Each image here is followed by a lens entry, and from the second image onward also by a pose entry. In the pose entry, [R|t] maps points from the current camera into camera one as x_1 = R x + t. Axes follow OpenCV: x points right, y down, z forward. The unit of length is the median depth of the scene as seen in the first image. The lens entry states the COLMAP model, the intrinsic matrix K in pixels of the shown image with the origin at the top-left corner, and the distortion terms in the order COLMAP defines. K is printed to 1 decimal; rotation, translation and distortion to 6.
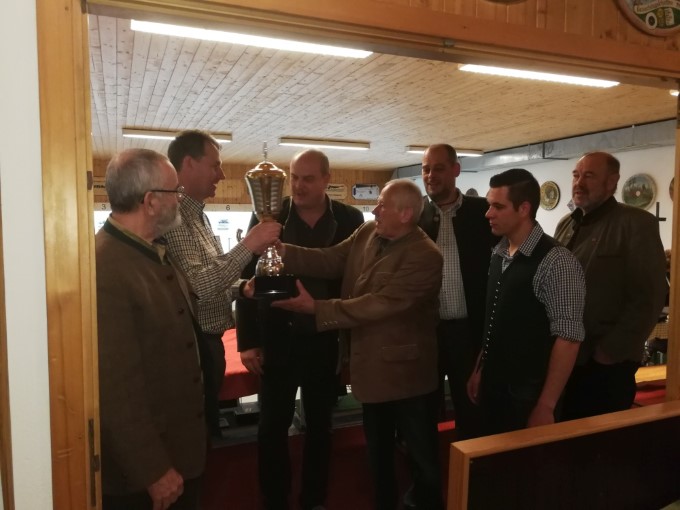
lens RADIAL K [[535.1, 0, 342.8], [0, 535.1, 253.6], [0, 0, 1]] dist [0.021240, -0.028622]
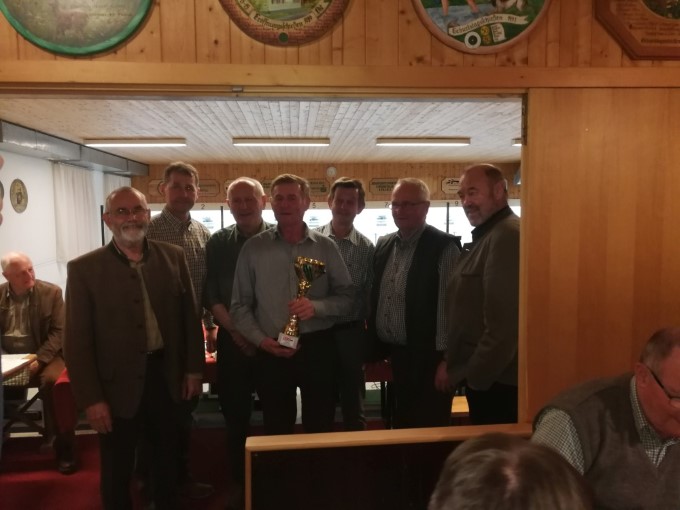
lens RADIAL K [[535.1, 0, 344.0], [0, 535.1, 259.0], [0, 0, 1]] dist [0.021240, -0.028622]
pose [[0.953157, 0.015724, -0.302068, 0.219975], [-0.008144, 0.999620, 0.026334, -0.018449], [0.302368, -0.022640, 0.952922, -0.008000]]
